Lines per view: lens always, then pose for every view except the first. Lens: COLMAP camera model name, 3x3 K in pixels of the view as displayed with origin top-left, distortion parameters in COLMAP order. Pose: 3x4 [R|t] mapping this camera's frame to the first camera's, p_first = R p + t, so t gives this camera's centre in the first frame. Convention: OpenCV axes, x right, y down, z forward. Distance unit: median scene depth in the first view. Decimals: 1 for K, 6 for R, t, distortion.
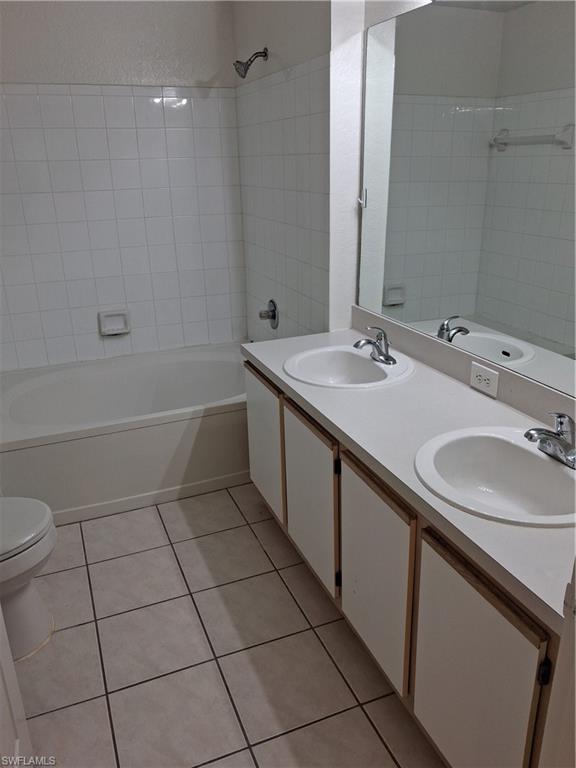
lens RADIAL K [[612.4, 0, 288.0], [0, 612.4, 384.0], [0, 0, 1]] dist [0.065669, -0.002642]
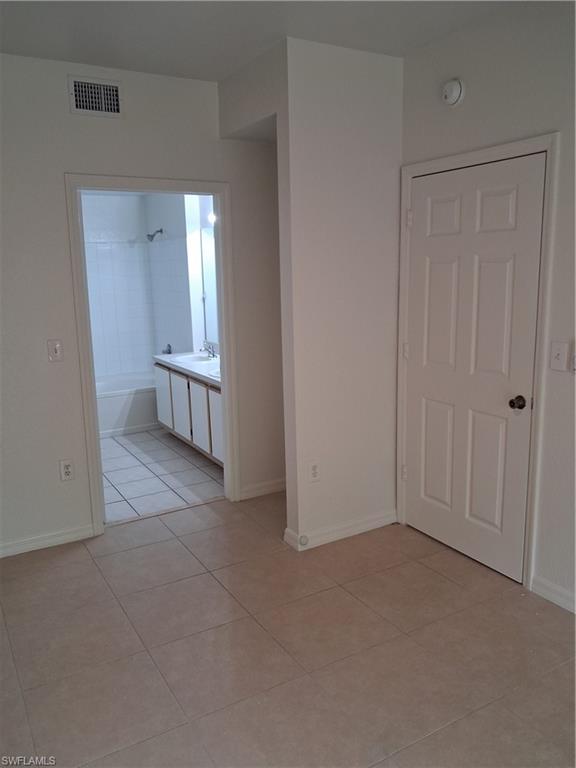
lens RADIAL K [[612.4, 0, 288.0], [0, 612.4, 384.0], [0, 0, 1]] dist [0.065669, -0.002642]
pose [[0.990046, -0.031549, 0.137164, 0.092789], [0.053237, 0.986091, -0.157451, 0.375039], [-0.130289, 0.163186, 0.977955, -1.122121]]
